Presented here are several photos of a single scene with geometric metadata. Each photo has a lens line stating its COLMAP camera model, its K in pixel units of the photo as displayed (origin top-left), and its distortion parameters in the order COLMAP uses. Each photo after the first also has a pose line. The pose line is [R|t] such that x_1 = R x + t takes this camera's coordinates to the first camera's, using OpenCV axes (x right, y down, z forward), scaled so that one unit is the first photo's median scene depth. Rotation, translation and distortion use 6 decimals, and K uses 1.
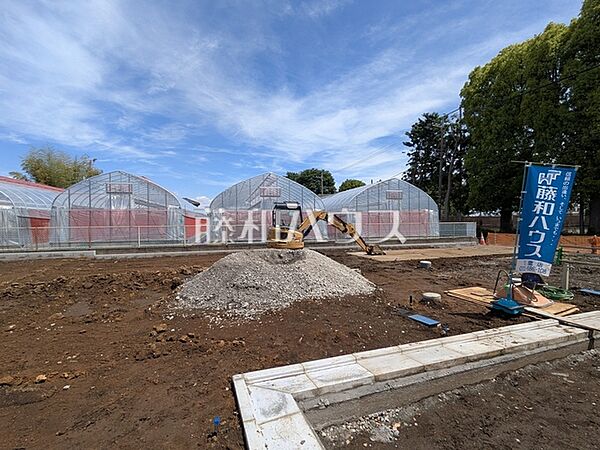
lens RADIAL K [[284.2, 0, 302.7], [0, 284.2, 228.9], [0, 0, 1]] dist [-0.002799, -0.001432]
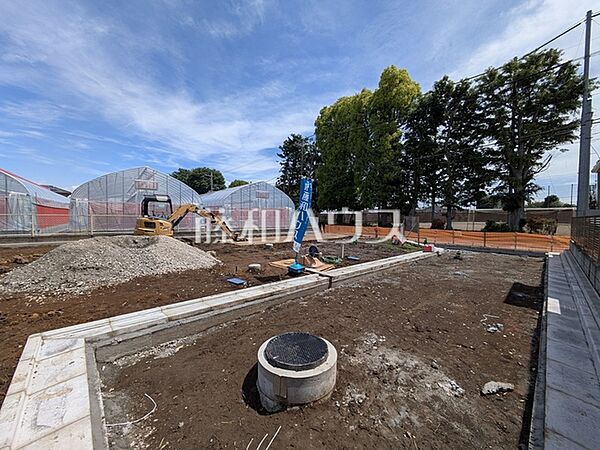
lens RADIAL K [[238.8, 0, 303.0], [0, 238.8, 221.1], [0, 0, 1]] dist [-0.007896, 0.004057]
pose [[0.916927, 0.009187, 0.398950, 0.194760], [-0.006860, 0.999950, -0.007259, 0.020144], [-0.398997, 0.003919, 0.916944, -0.178918]]
